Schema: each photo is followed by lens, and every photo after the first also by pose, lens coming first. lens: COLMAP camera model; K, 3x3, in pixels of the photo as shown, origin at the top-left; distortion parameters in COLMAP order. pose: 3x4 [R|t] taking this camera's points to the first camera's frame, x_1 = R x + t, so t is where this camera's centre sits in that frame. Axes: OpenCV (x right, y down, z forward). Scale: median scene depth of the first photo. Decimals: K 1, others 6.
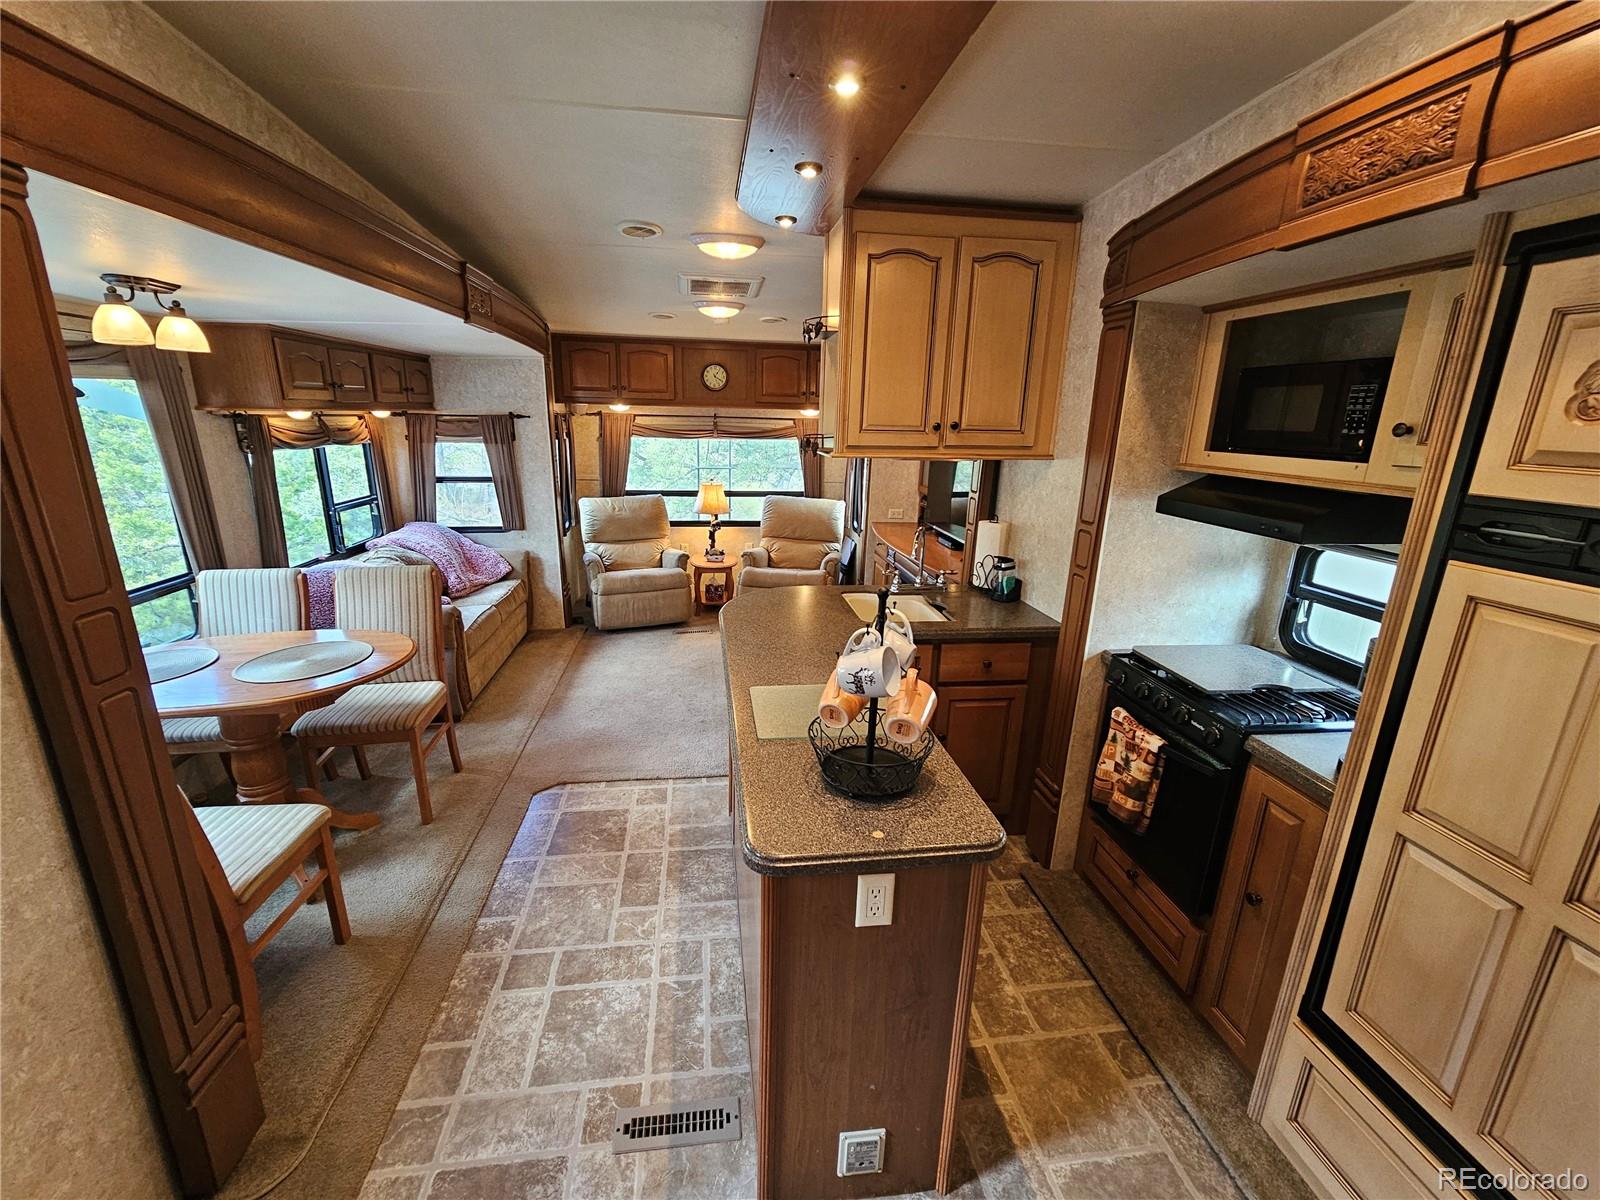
lens RADIAL K [[657.2, 0, 787.1], [0, 657.2, 591.7], [0, 0, 1]] dist [-0.002233, -0.000259]
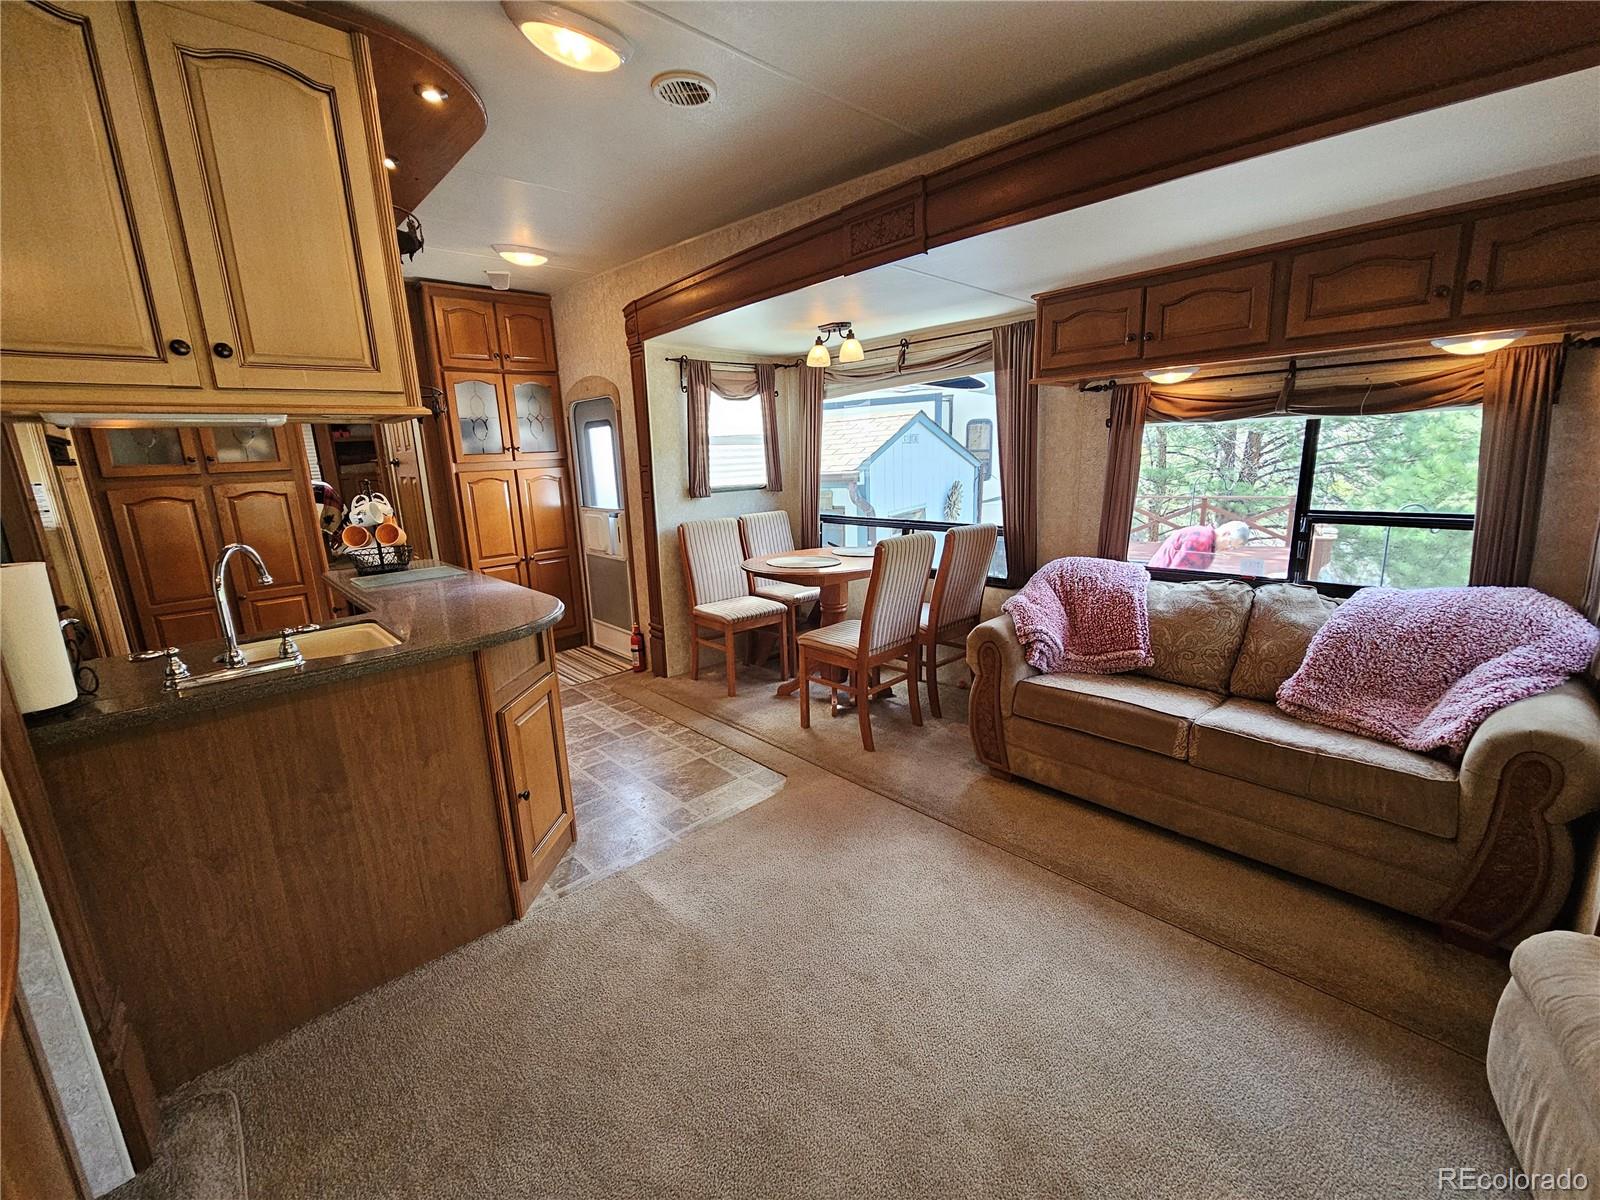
lens RADIAL K [[657.2, 0, 788.9], [0, 657.2, 591.8], [0, 0, 1]] dist [-0.002233, -0.000259]
pose [[-0.814041, 0.132658, -0.565455, 0.148139], [-0.129024, 0.907937, 0.398752, -0.381153], [0.566296, 0.397558, -0.721981, 1.845693]]
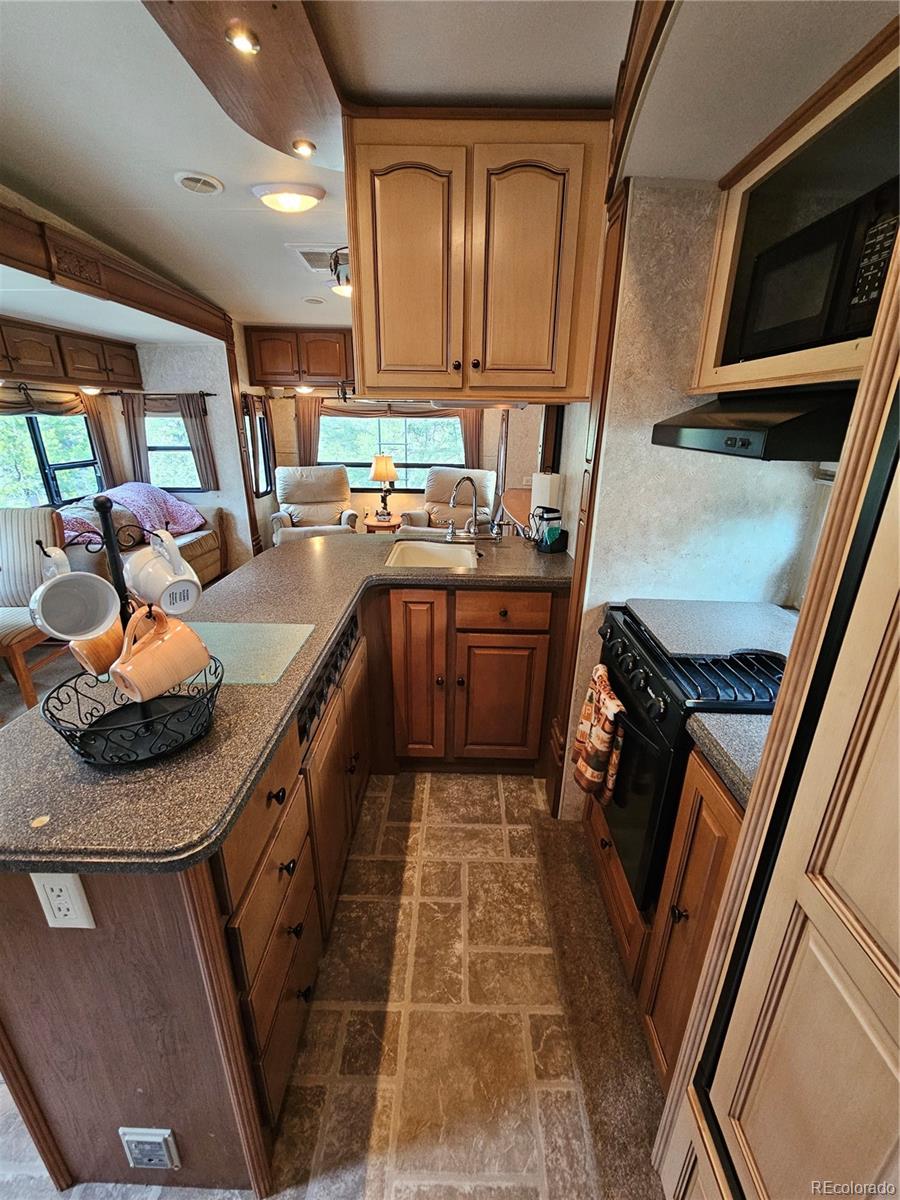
lens RADIAL K [[492.9, 0, 455.5], [0, 492.9, 591.5], [0, 0, 1]] dist [-0.002233, -0.000259]
pose [[0.990237, 0.039014, -0.133822, 0.321123], [-0.029247, 0.996815, 0.074194, 0.024992], [0.136290, -0.069556, 0.988224, 0.251622]]
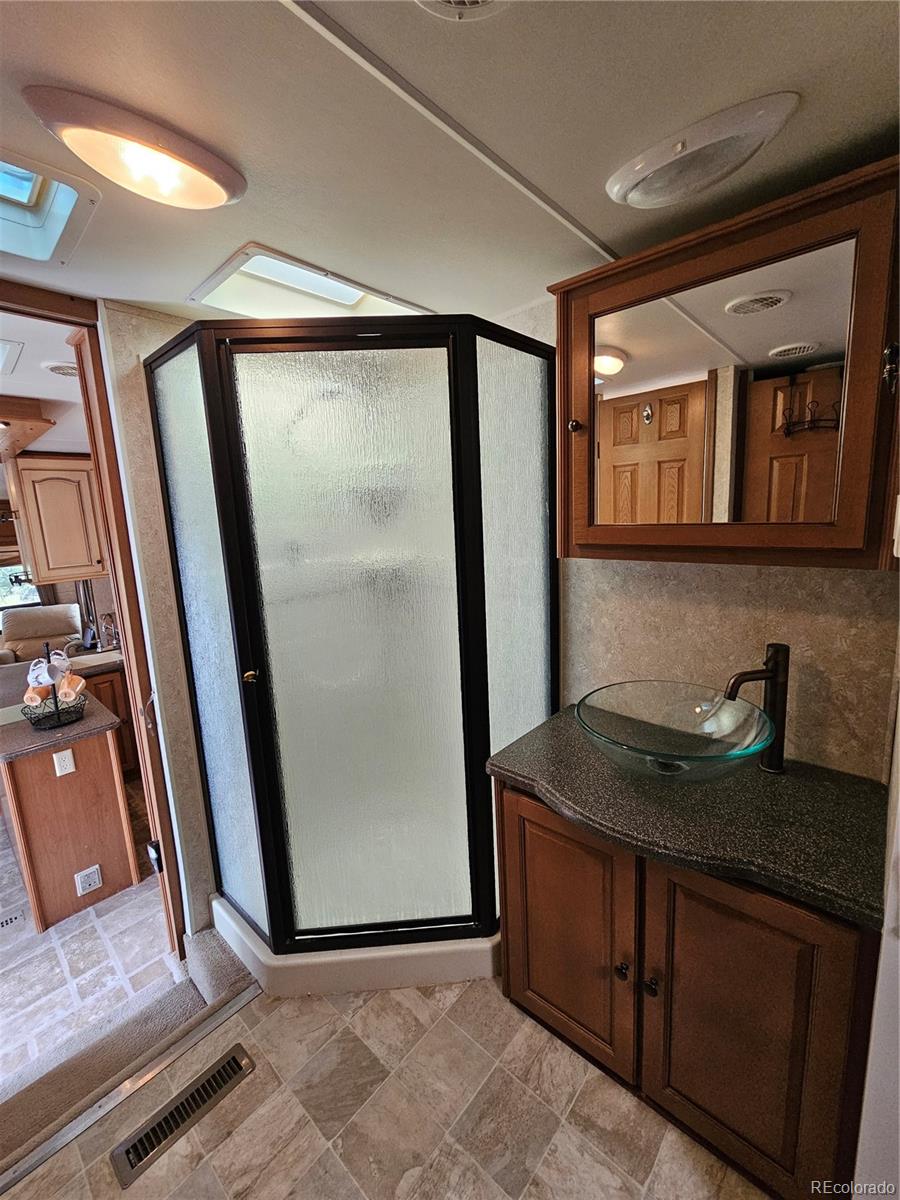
lens RADIAL K [[492.9, 0, 458.9], [0, 492.9, 593.1], [0, 0, 1]] dist [-0.002233, -0.000259]
pose [[0.756615, -0.163856, 0.632996, 0.093535], [0.226539, 0.973823, -0.018699, 0.103520], [-0.613362, 0.157547, 0.773929, -0.736637]]
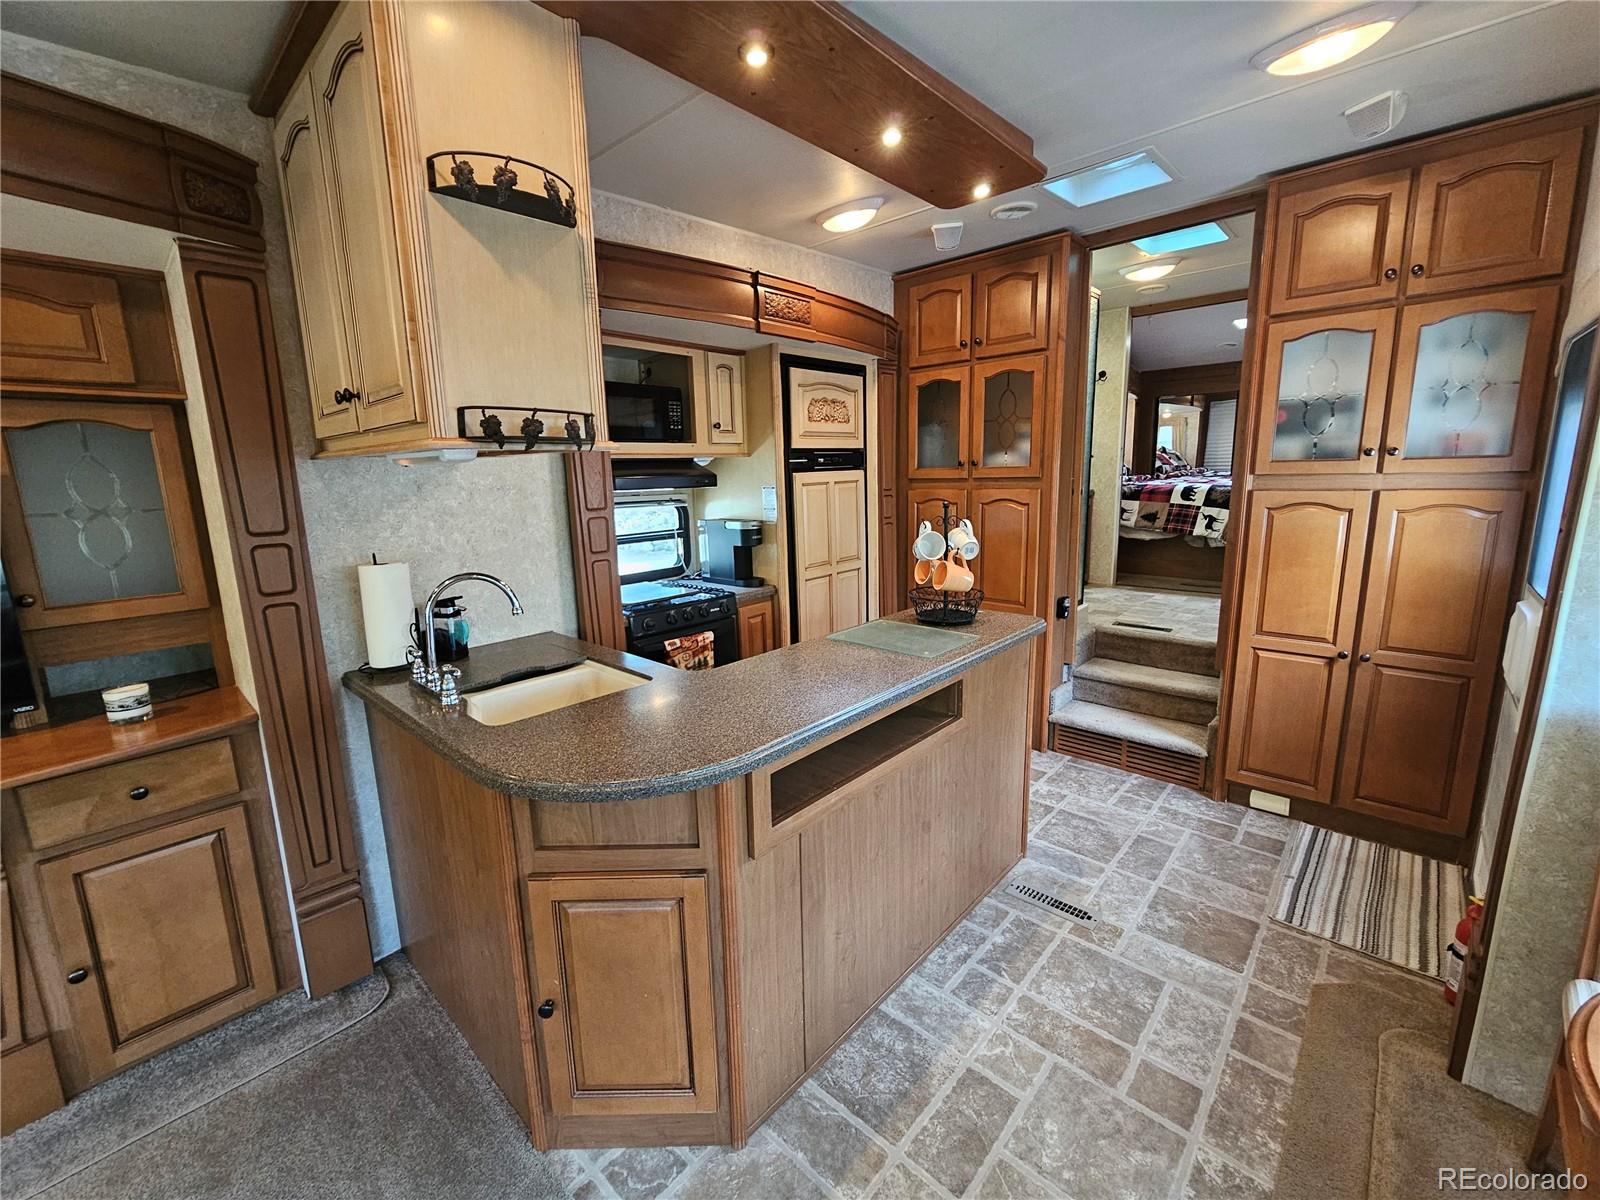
lens RADIAL K [[657.2, 0, 792.7], [0, 657.2, 590.6], [0, 0, 1]] dist [-0.002233, -0.000259]
pose [[-0.641176, -0.145409, 0.753491, -0.481842], [0.209140, 0.911605, 0.353888, -0.252825], [-0.738345, 0.384490, -0.554089, 1.206871]]
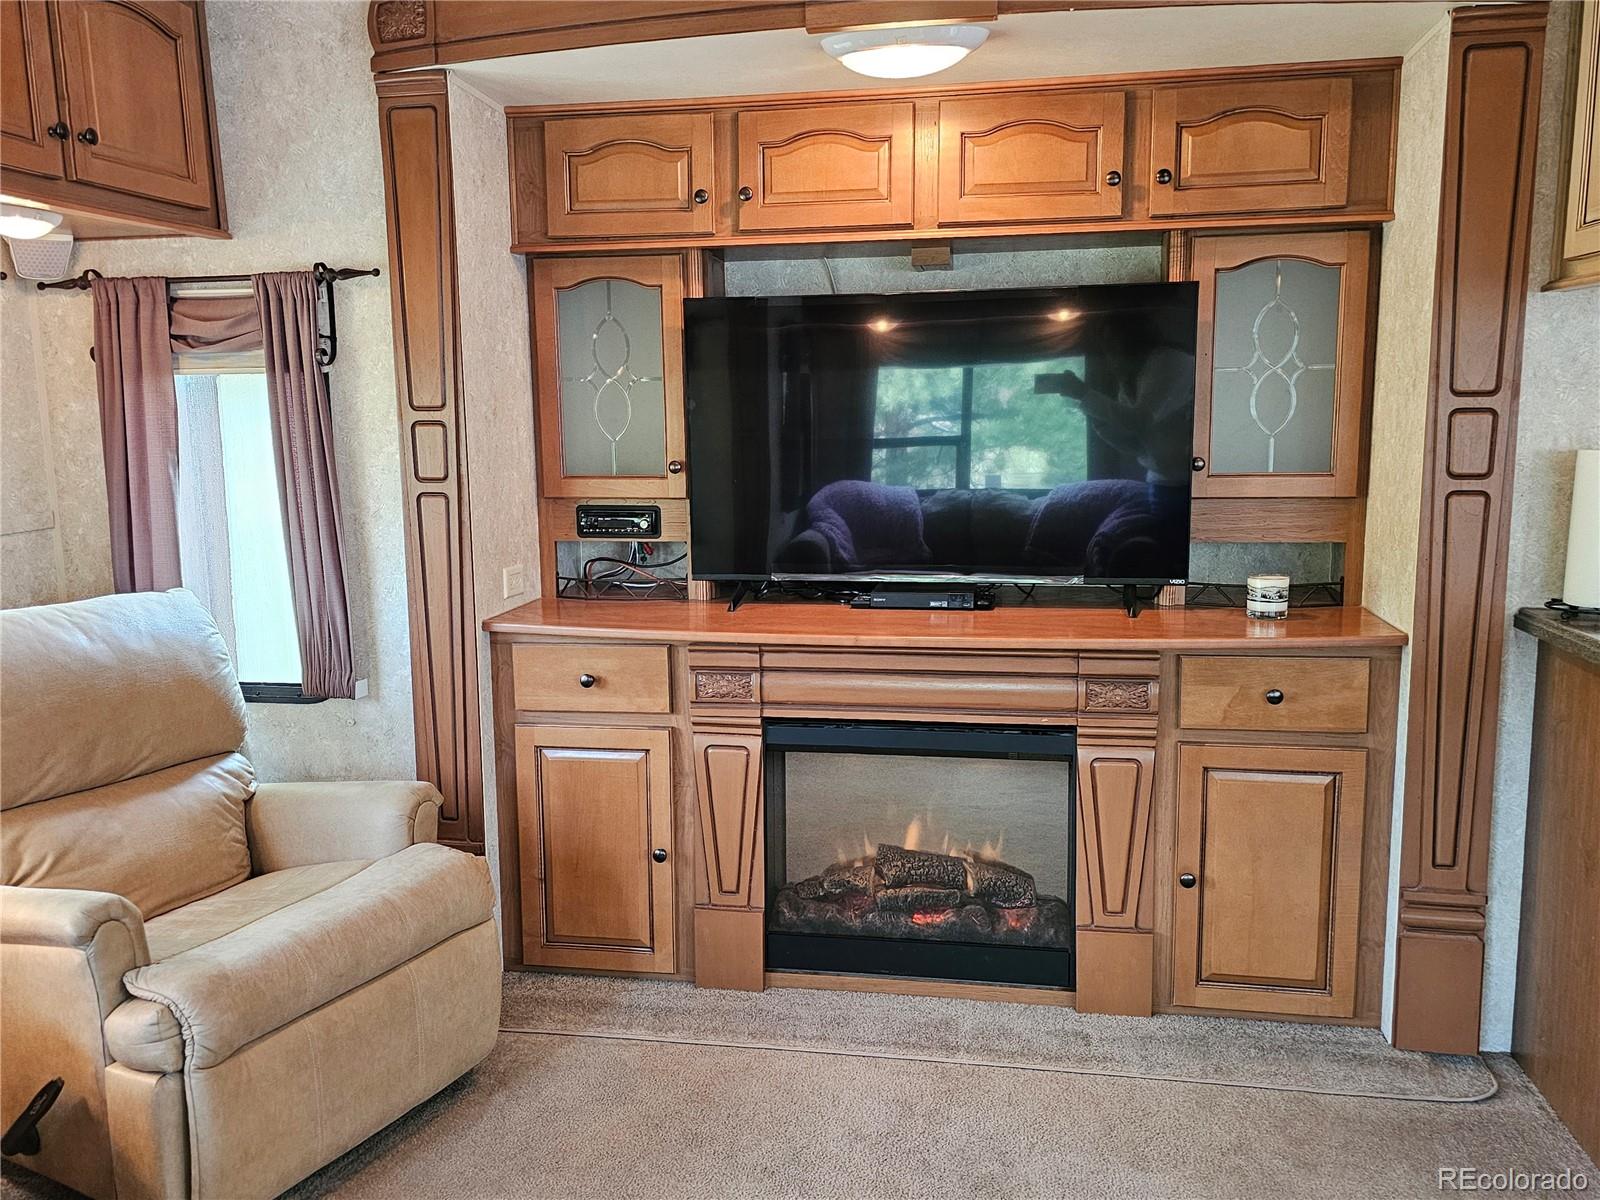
lens RADIAL K [[1312.3, 0, 794.9], [0, 1312.3, 599.9], [0, 0, 1]] dist [0.055172, -0.054556]
pose [[0.291666, -0.172971, 0.940751, -0.727939], [0.270129, 0.958374, 0.092462, -0.261401], [-0.917584, 0.227156, 0.326250, 1.381582]]
